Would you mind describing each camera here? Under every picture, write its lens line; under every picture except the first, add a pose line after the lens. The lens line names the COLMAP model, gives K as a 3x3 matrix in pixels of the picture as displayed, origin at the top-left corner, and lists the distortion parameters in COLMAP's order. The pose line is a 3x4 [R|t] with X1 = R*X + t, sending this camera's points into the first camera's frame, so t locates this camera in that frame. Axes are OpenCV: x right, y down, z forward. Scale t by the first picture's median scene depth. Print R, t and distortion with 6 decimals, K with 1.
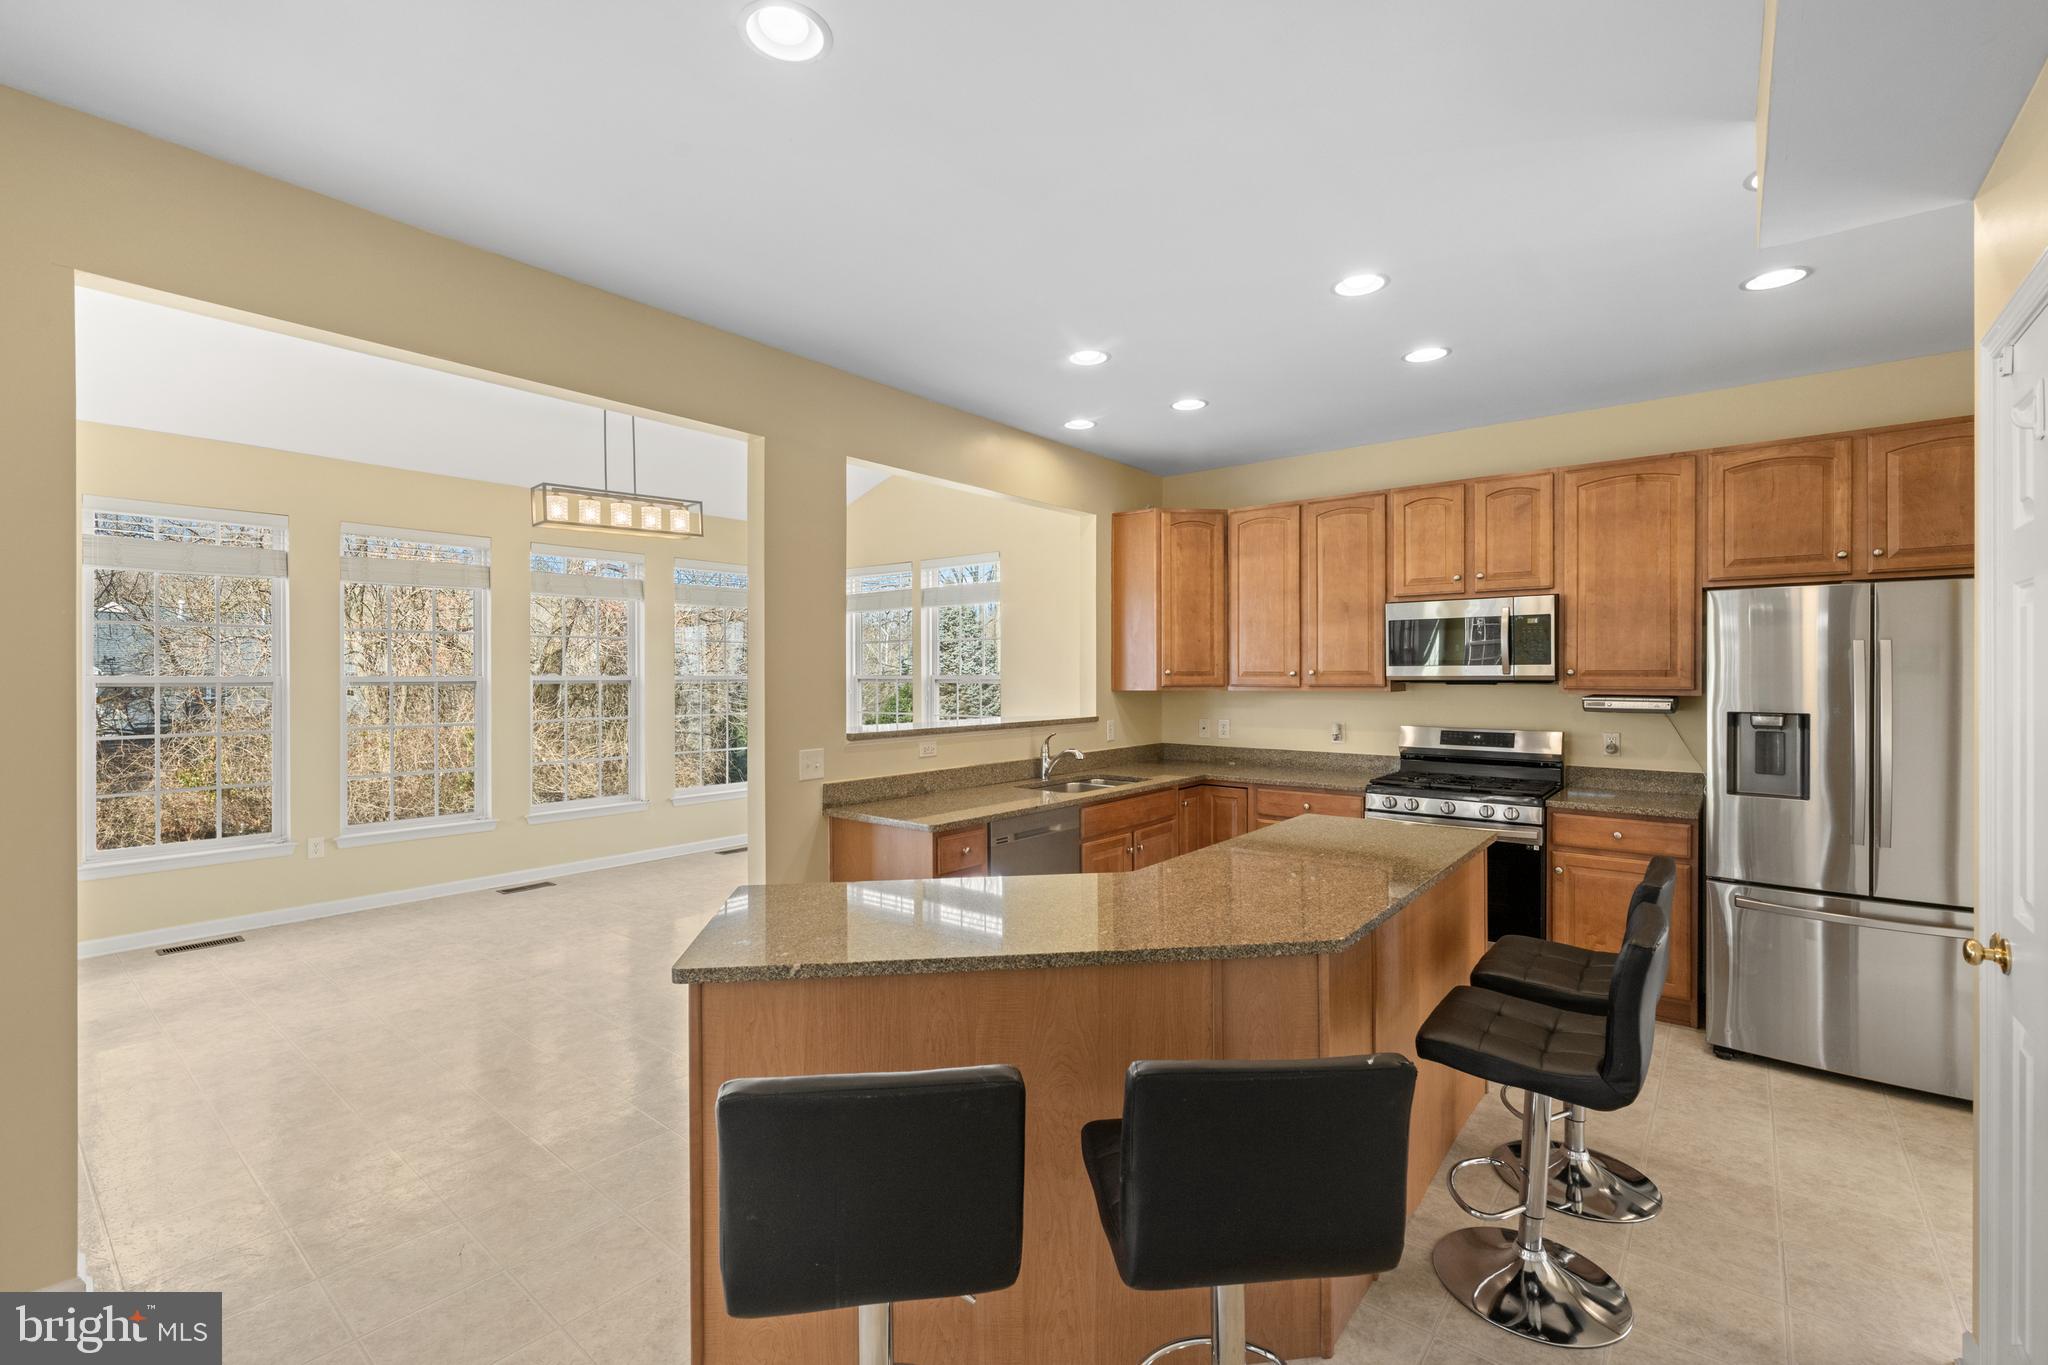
lens RADIAL K [[872.2, 0, 1021.9], [0, 872.2, 680.9], [0, 0, 1]] dist [-0.008788, -0.000284]
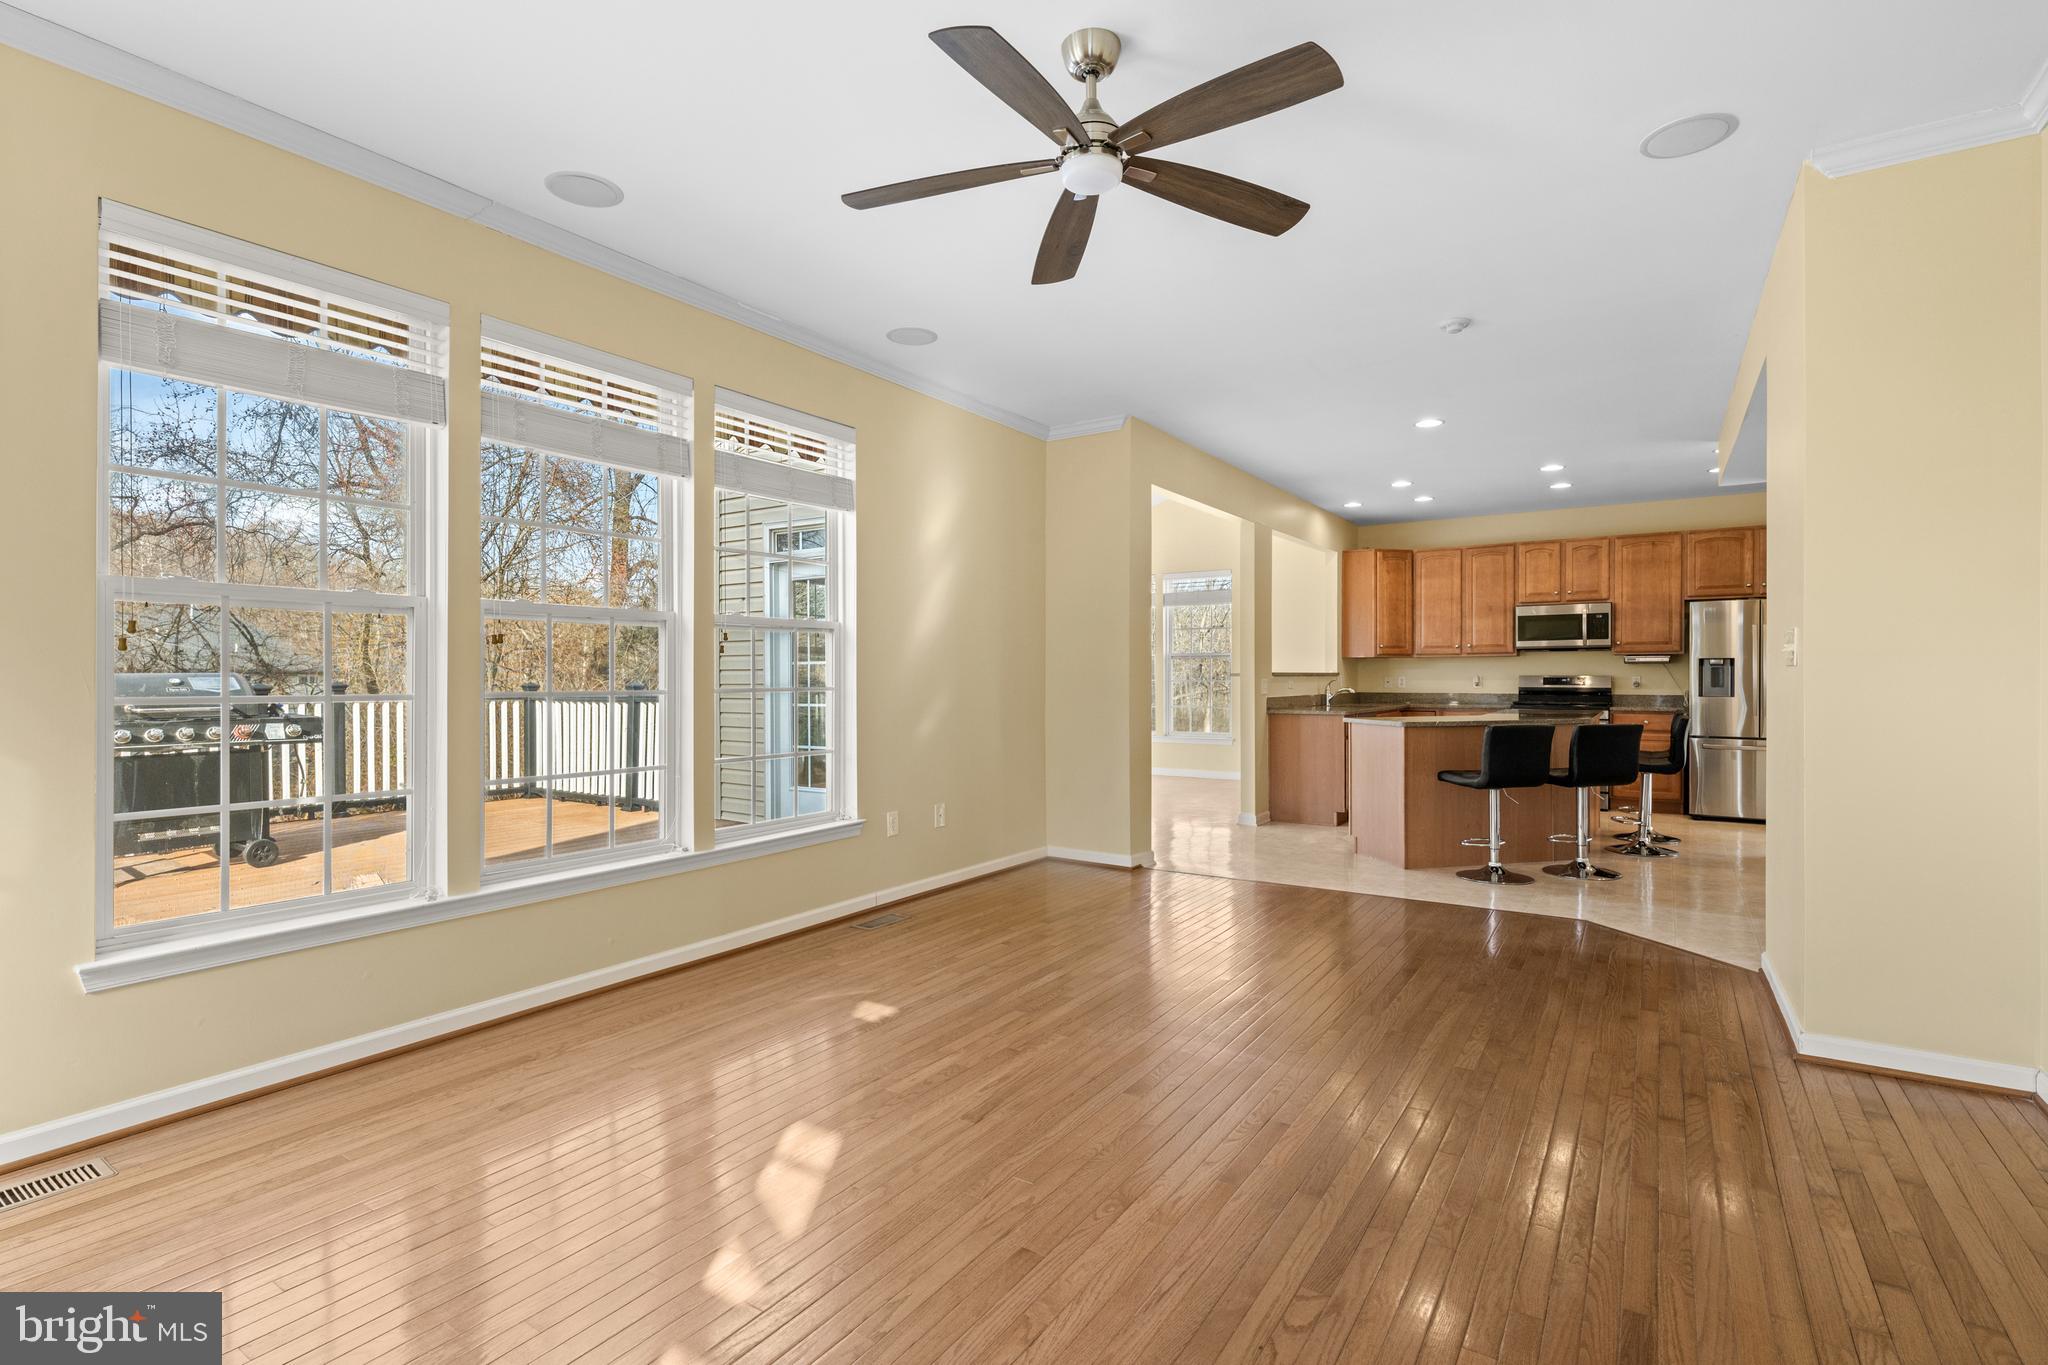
lens RADIAL K [[941.3, 0, 1028.3], [0, 941.3, 675.6], [0, 0, 1]] dist [-0.003997, -0.000493]
pose [[0.996137, -0.001250, 0.087799, -0.812651], [0.001942, 0.999968, -0.007799, 0.072488], [-0.087786, 0.007939, 0.996108, -0.910433]]
